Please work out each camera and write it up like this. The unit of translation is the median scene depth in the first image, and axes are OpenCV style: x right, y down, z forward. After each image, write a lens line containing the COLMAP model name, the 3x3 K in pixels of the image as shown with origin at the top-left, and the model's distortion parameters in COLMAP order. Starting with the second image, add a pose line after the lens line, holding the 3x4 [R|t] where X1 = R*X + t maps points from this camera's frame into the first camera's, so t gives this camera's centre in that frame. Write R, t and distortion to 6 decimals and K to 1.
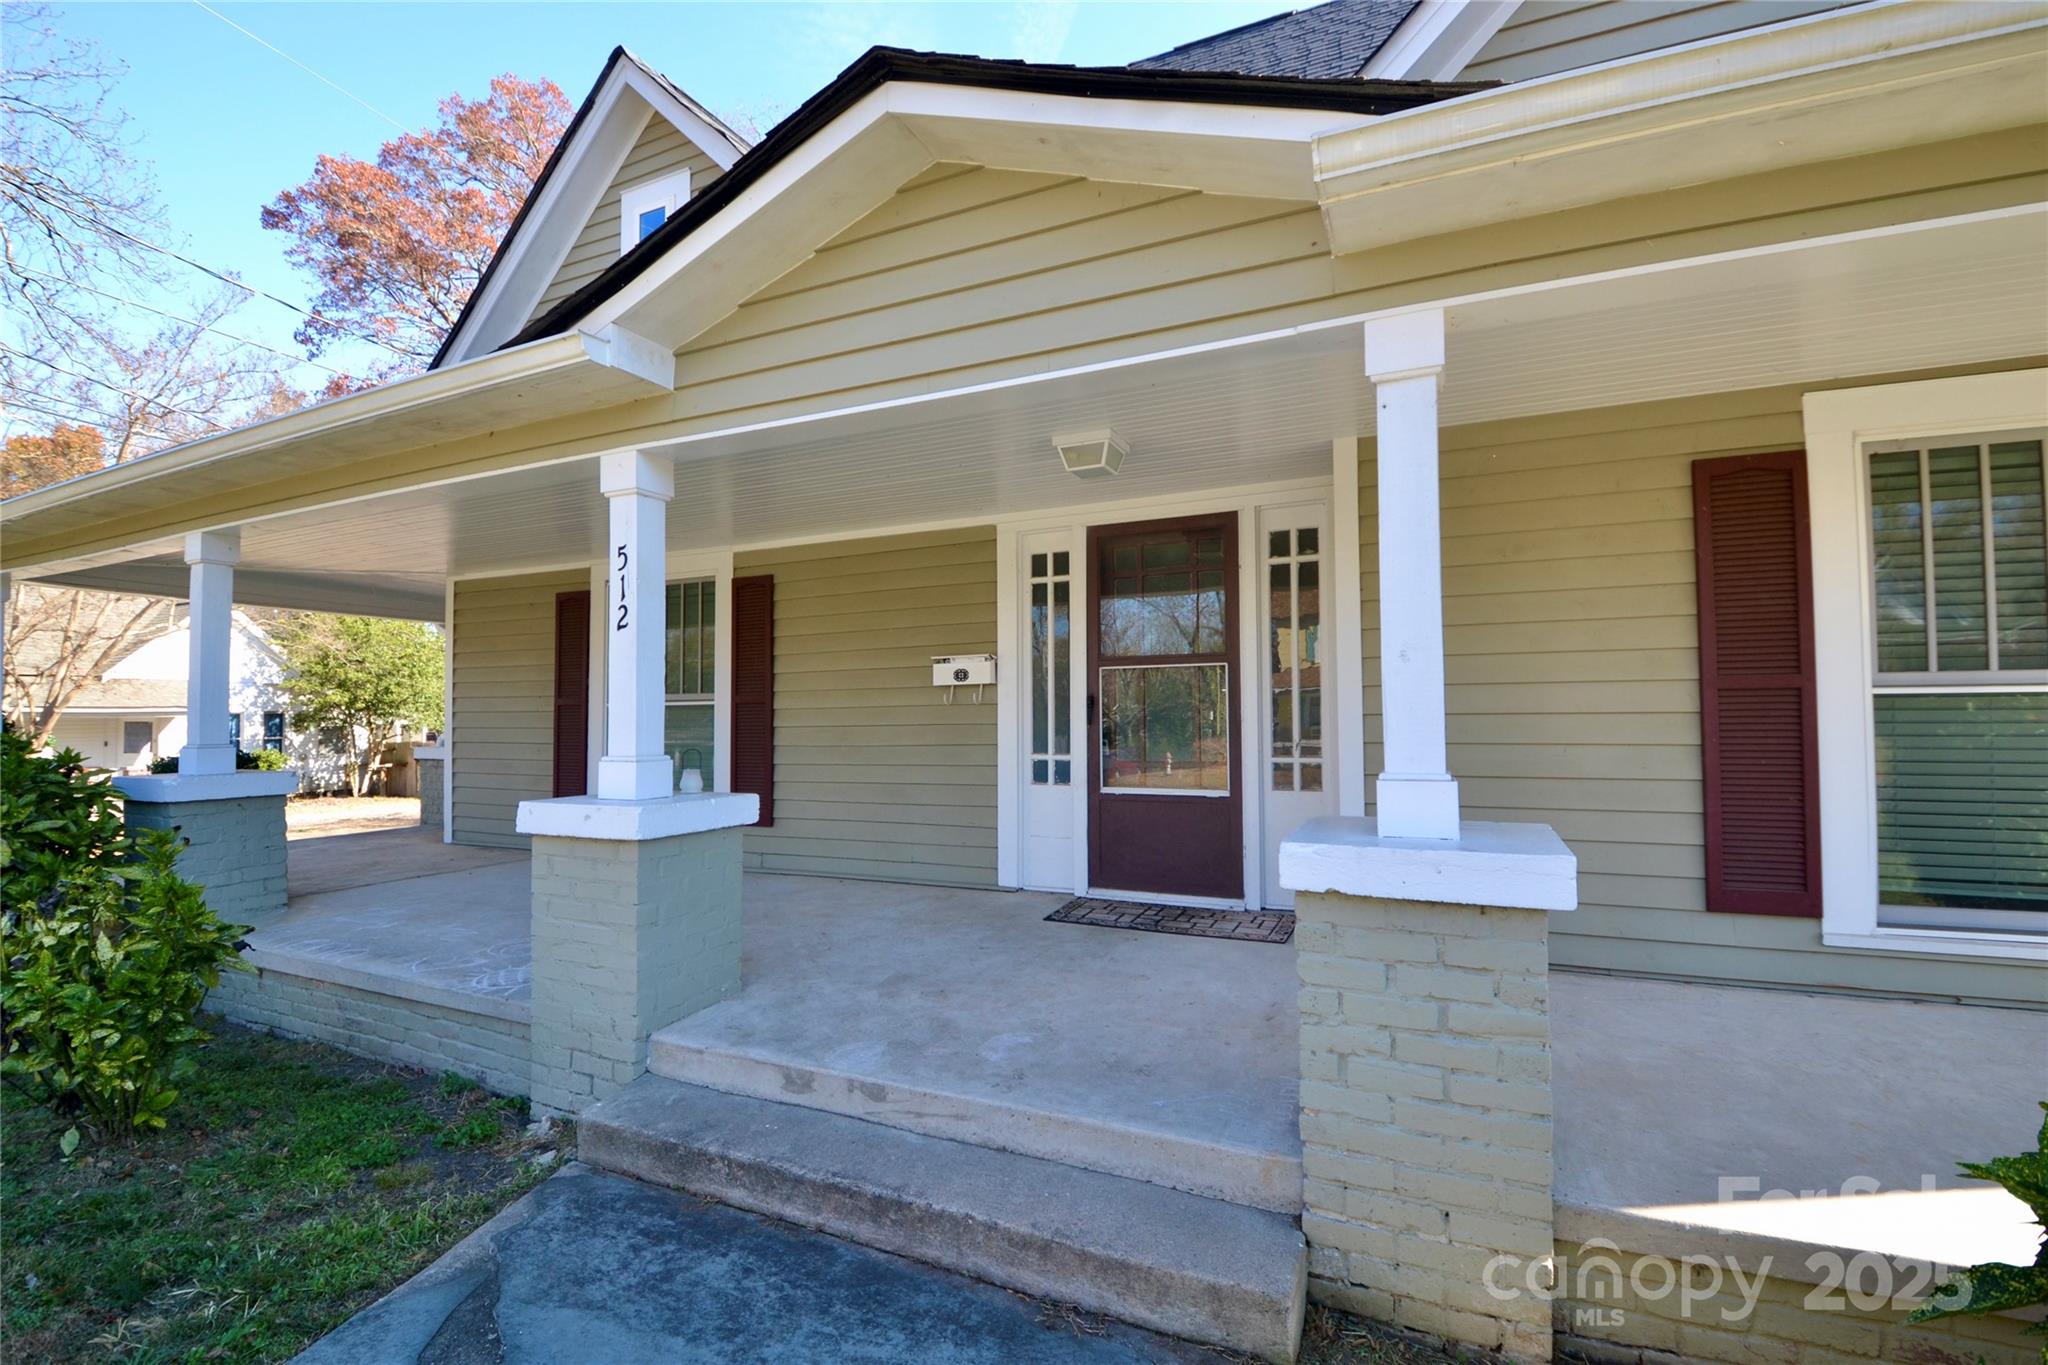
lens RADIAL K [[916.0, 0, 1010.2], [0, 916.0, 685.2], [0, 0, 1]] dist [0.034480, -0.042216]
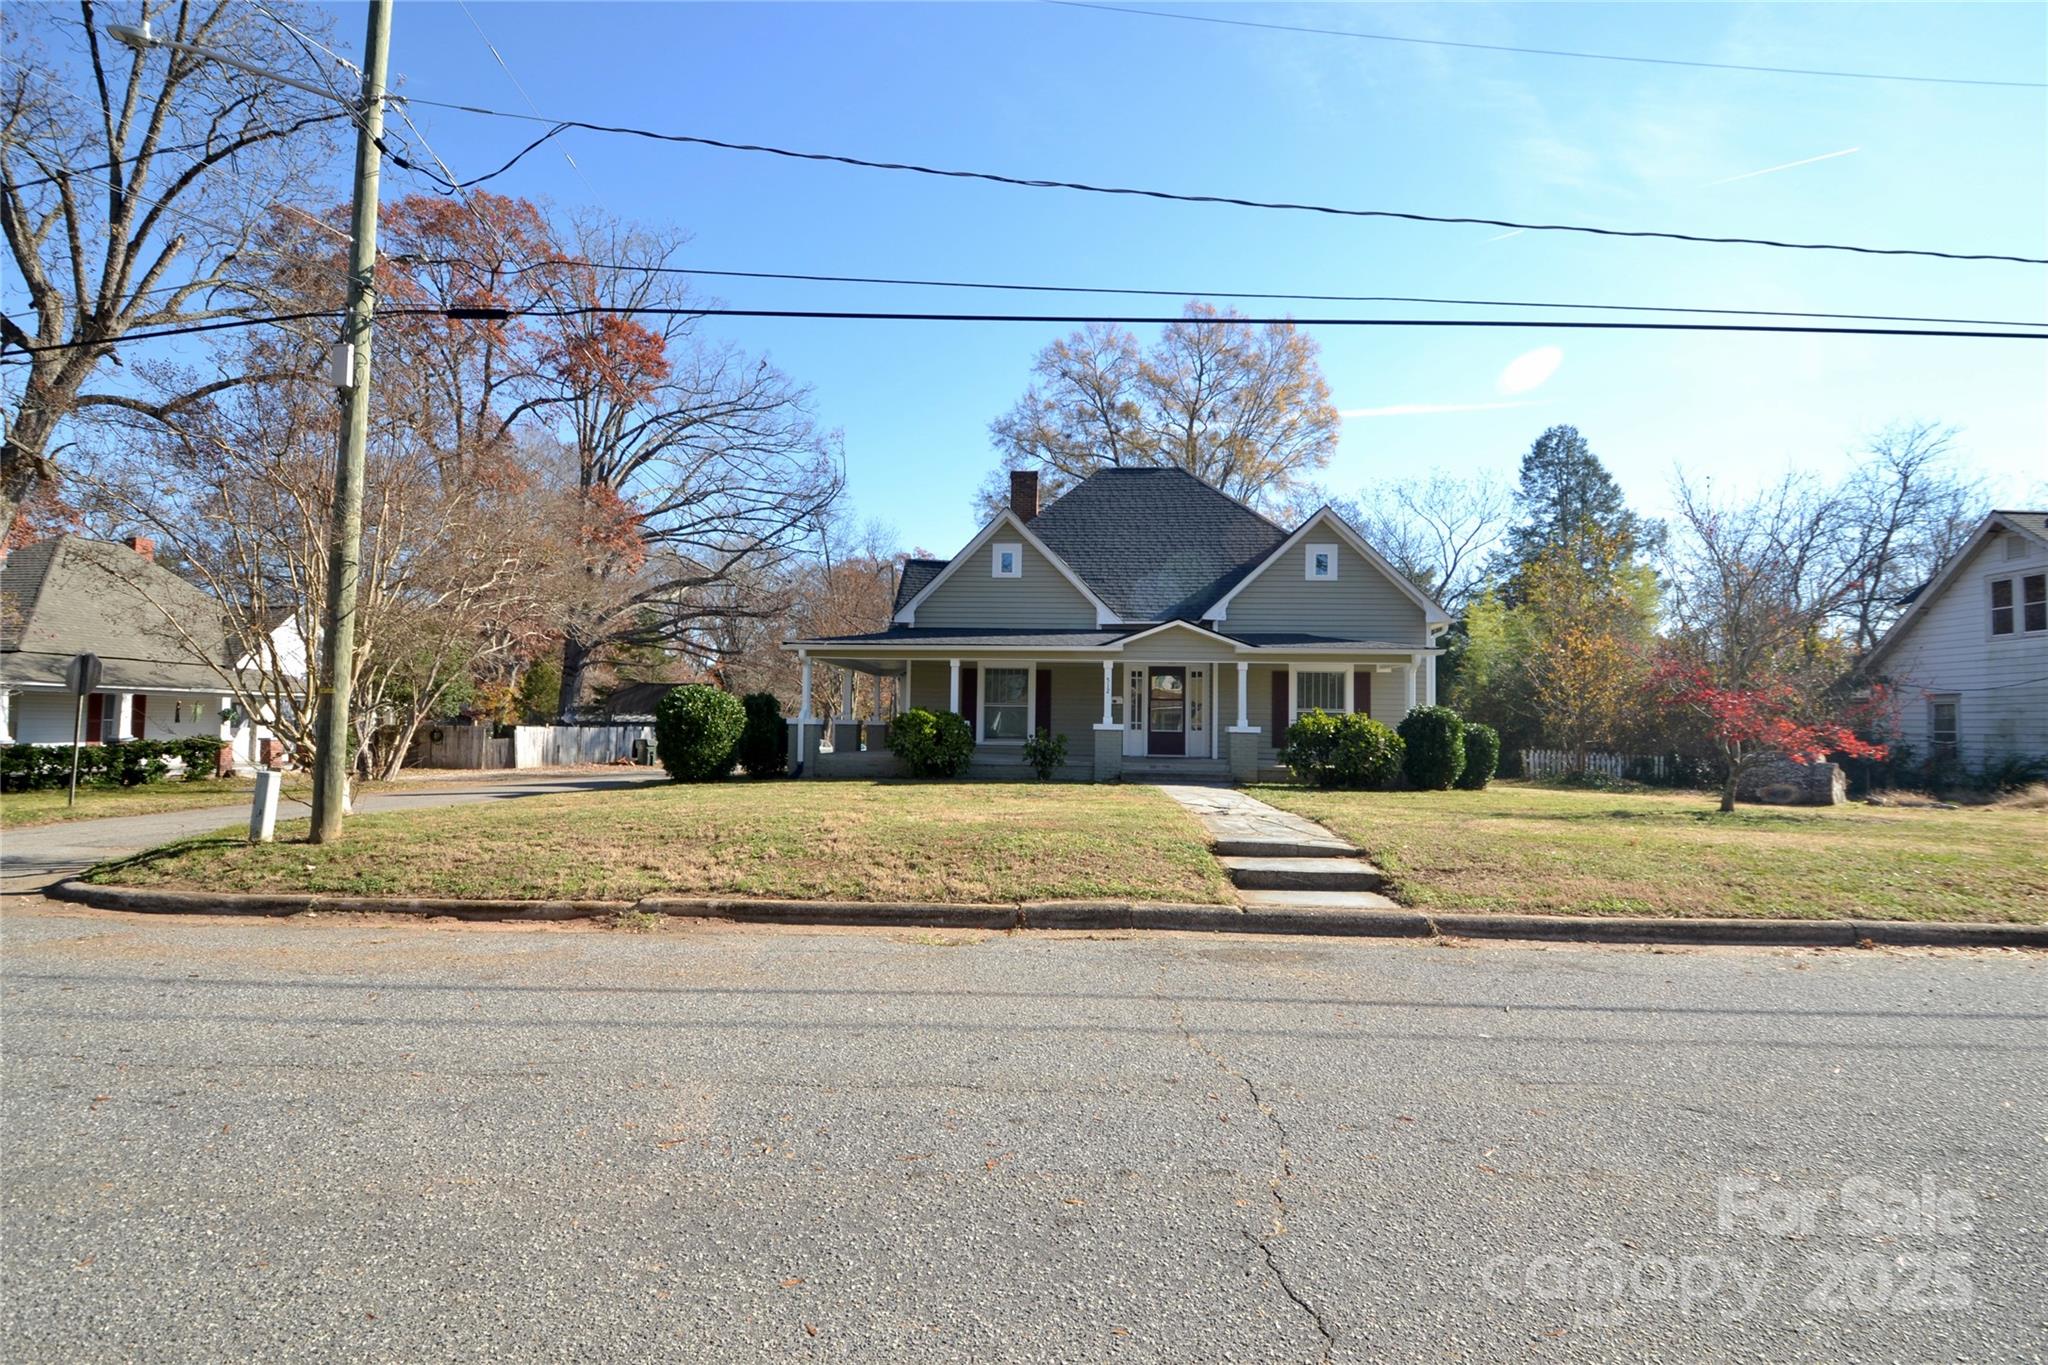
lens RADIAL K [[916.0, 0, 1010.2], [0, 916.0, 685.2], [0, 0, 1]] dist [0.034480, -0.042216]
pose [[0.934704, 0.040053, 0.353163, -1.864958], [-0.035162, 0.999176, -0.020256, 0.015341], [-0.353683, 0.006515, 0.935343, -2.510084]]
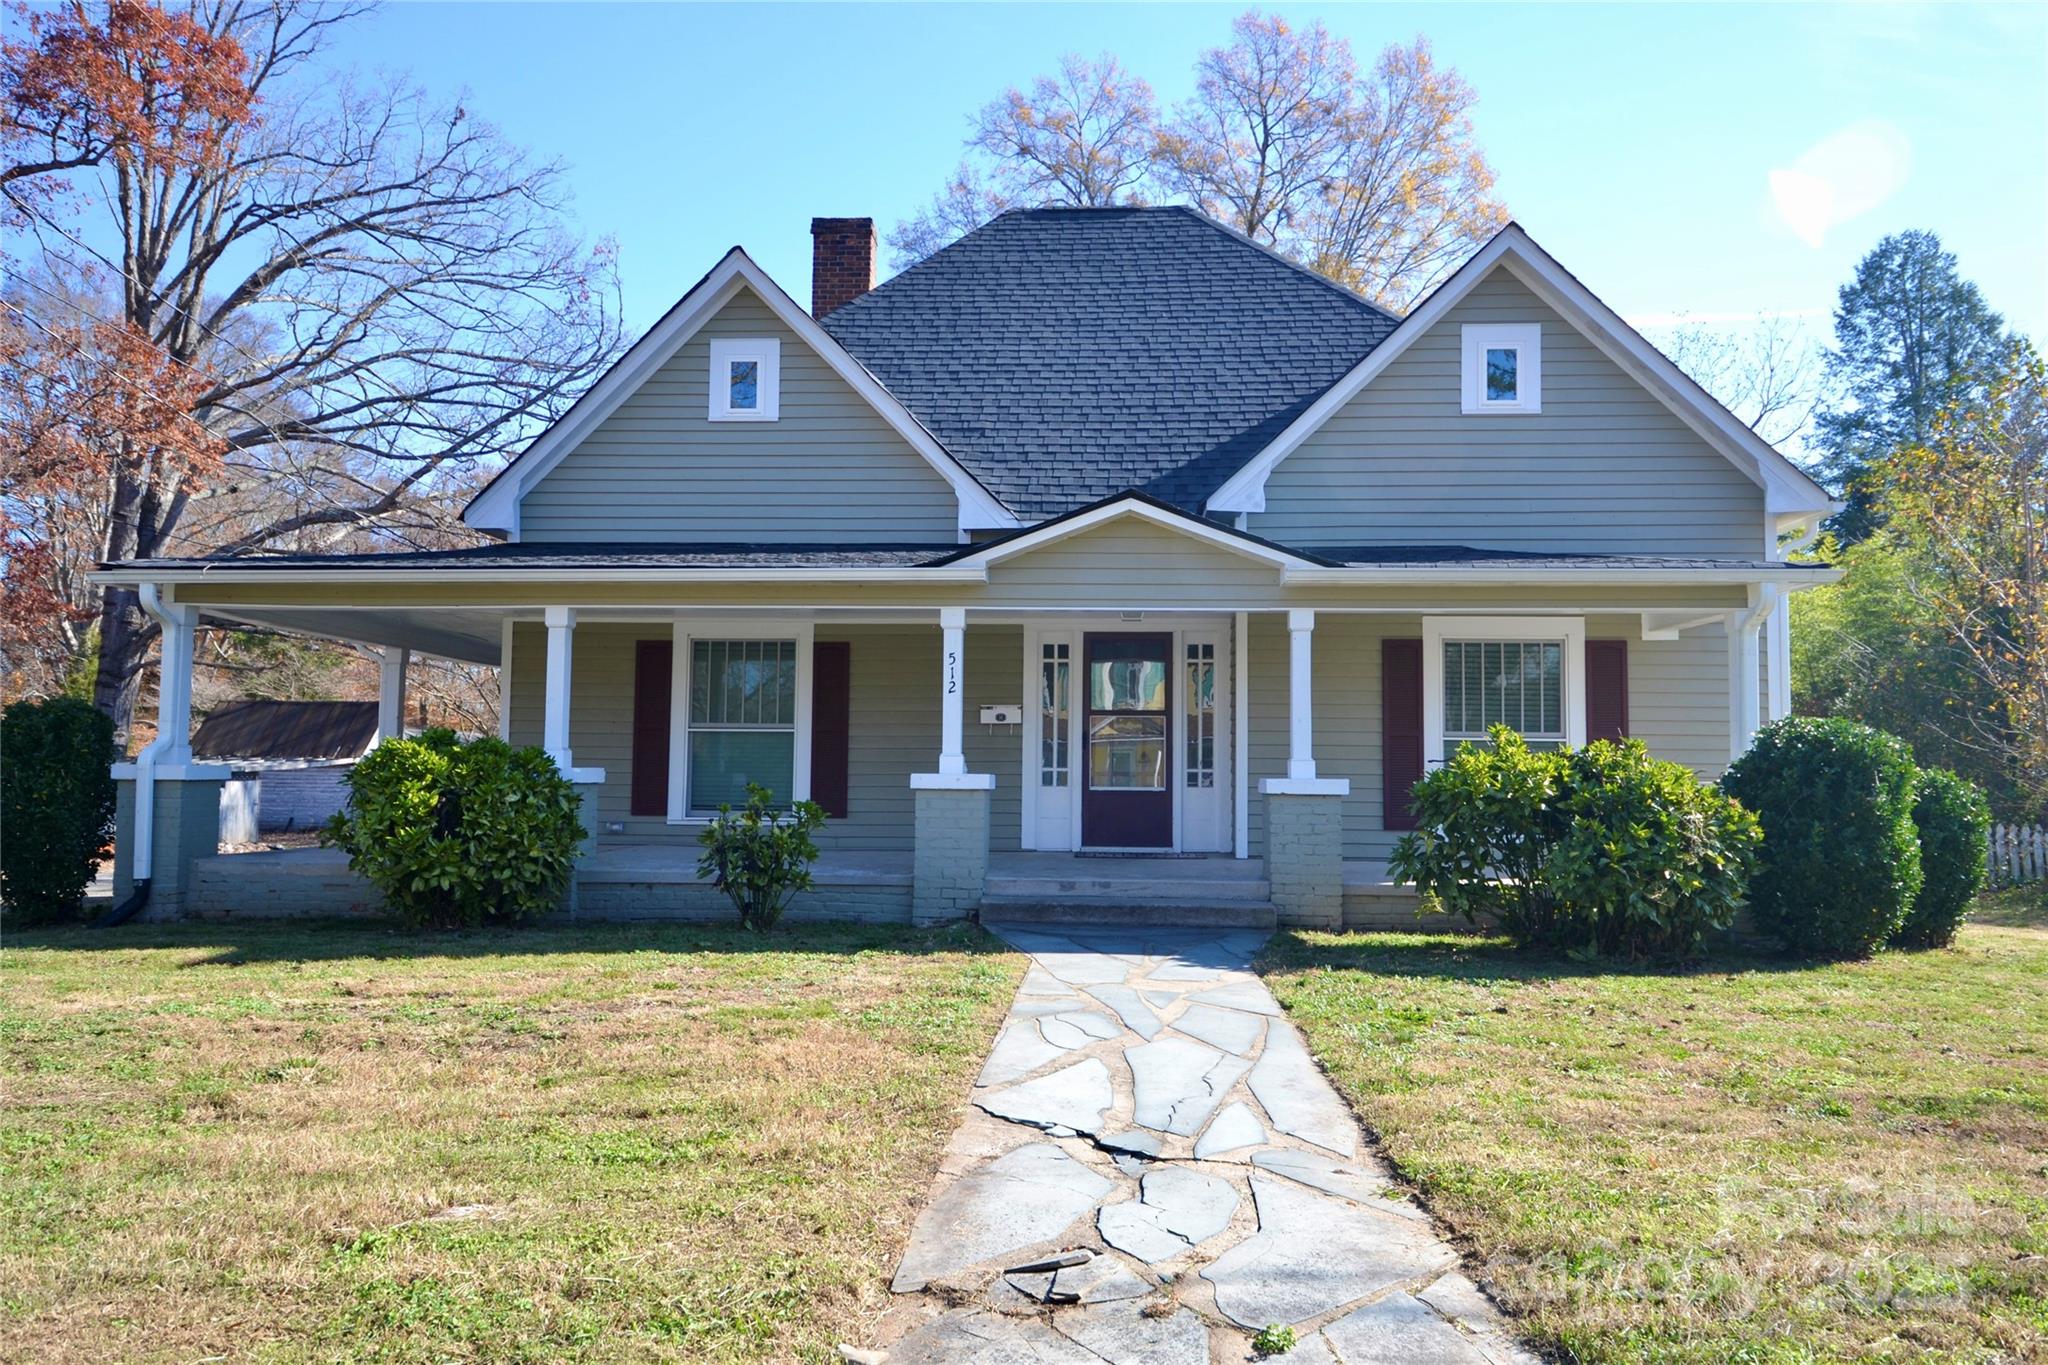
lens RADIAL K [[1427.5, 0, 1009.9], [0, 1427.5, 684.6], [0, 0, 1]] dist [0.046966, -0.043027]
pose [[0.930886, 0.041466, 0.362948, -0.954933], [-0.029616, 0.998833, -0.038155, 0.026379], [-0.364106, 0.024769, 0.931028, -1.337390]]
